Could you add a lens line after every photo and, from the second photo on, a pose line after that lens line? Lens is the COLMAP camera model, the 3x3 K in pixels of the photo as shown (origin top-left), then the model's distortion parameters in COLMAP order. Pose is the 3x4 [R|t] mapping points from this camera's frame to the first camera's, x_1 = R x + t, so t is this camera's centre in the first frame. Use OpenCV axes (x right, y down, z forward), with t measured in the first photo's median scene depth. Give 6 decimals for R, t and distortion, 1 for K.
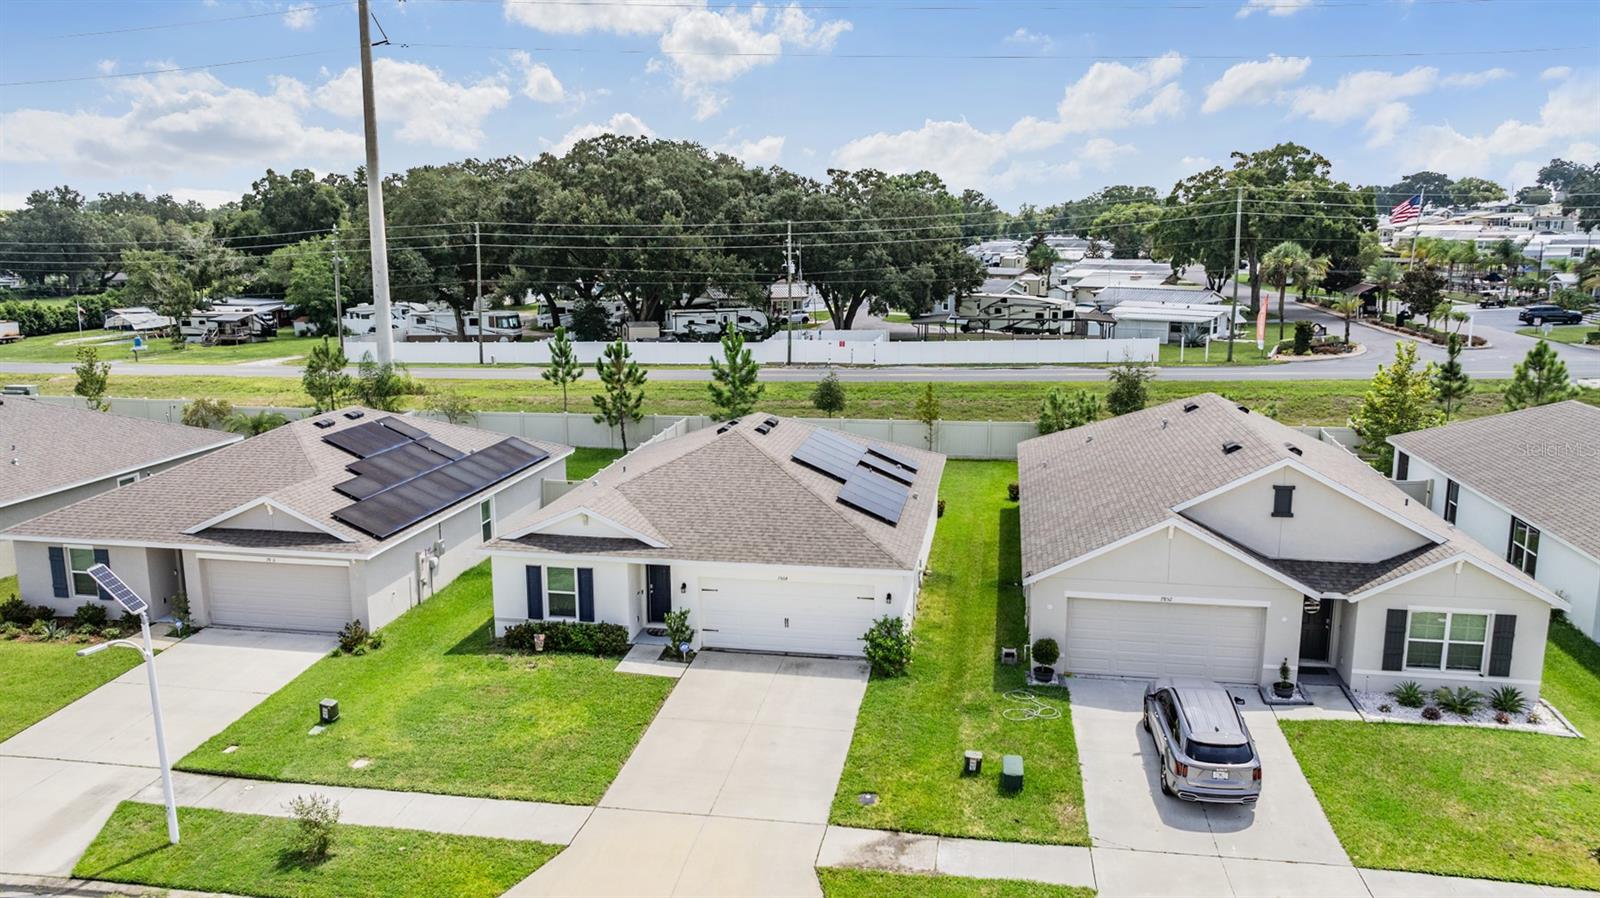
lens RADIAL K [[1164.5, 0, 800.0], [0, 1164.5, 449.0], [0, 0, 1]] dist [-0.023886, 0.001261]
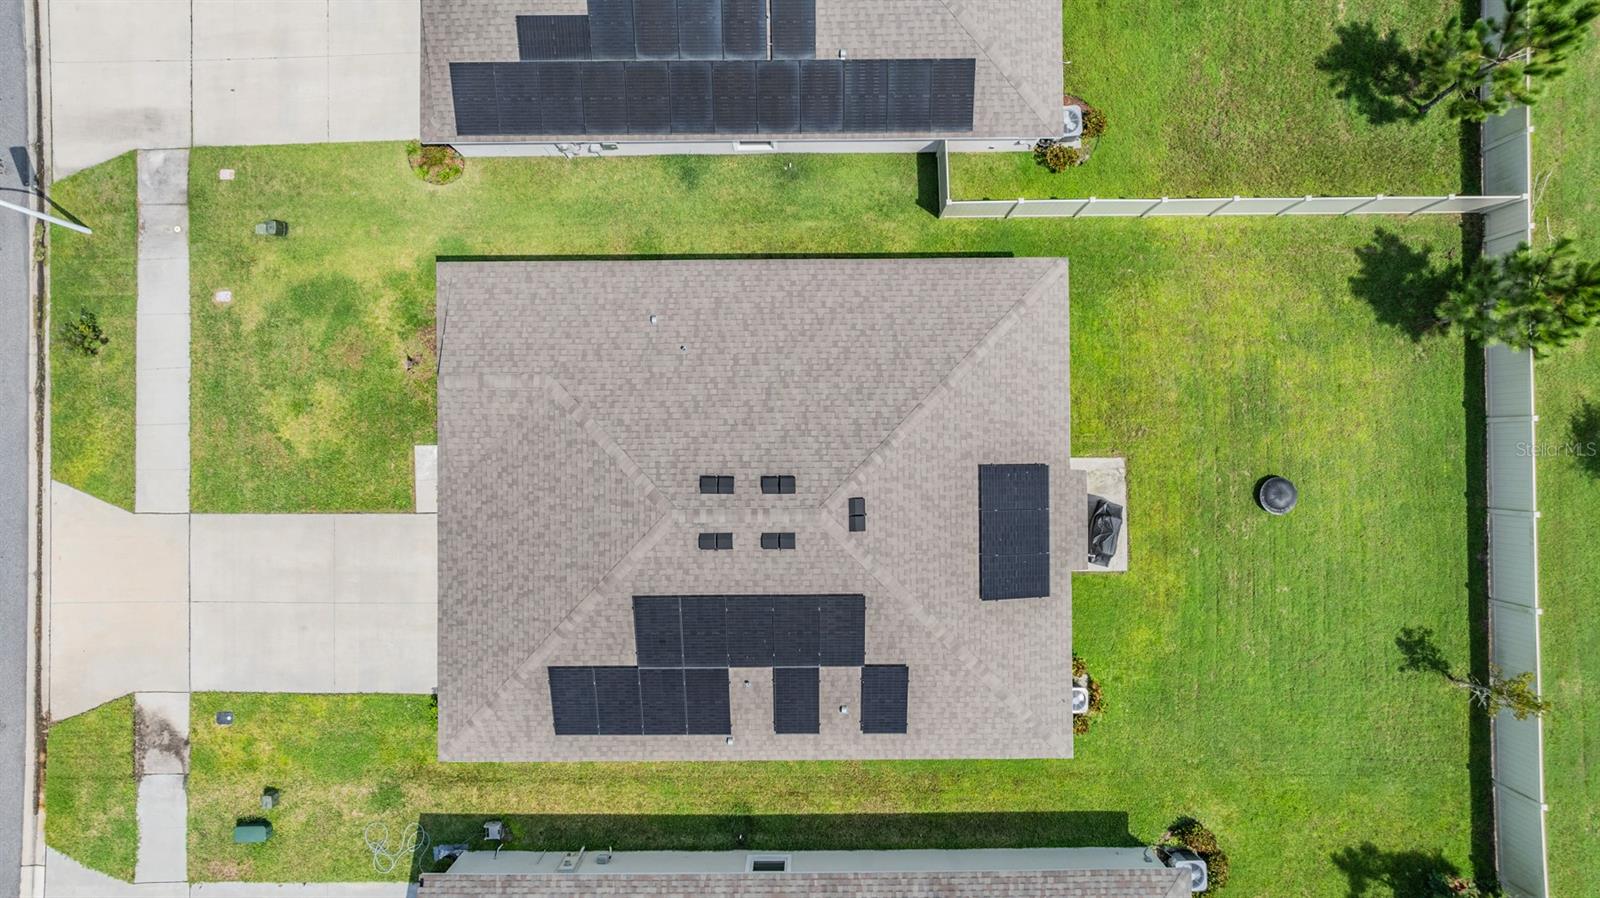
lens RADIAL K [[1164.5, 0, 800.0], [0, 1164.5, 449.0], [0, 0, 1]] dist [-0.023886, 0.001261]
pose [[0.183921, 0.982940, -0.001397, -0.088491], [-0.185264, 0.036061, 0.982027, -0.820547], [0.965324, -0.180357, 0.188736, 1.065121]]
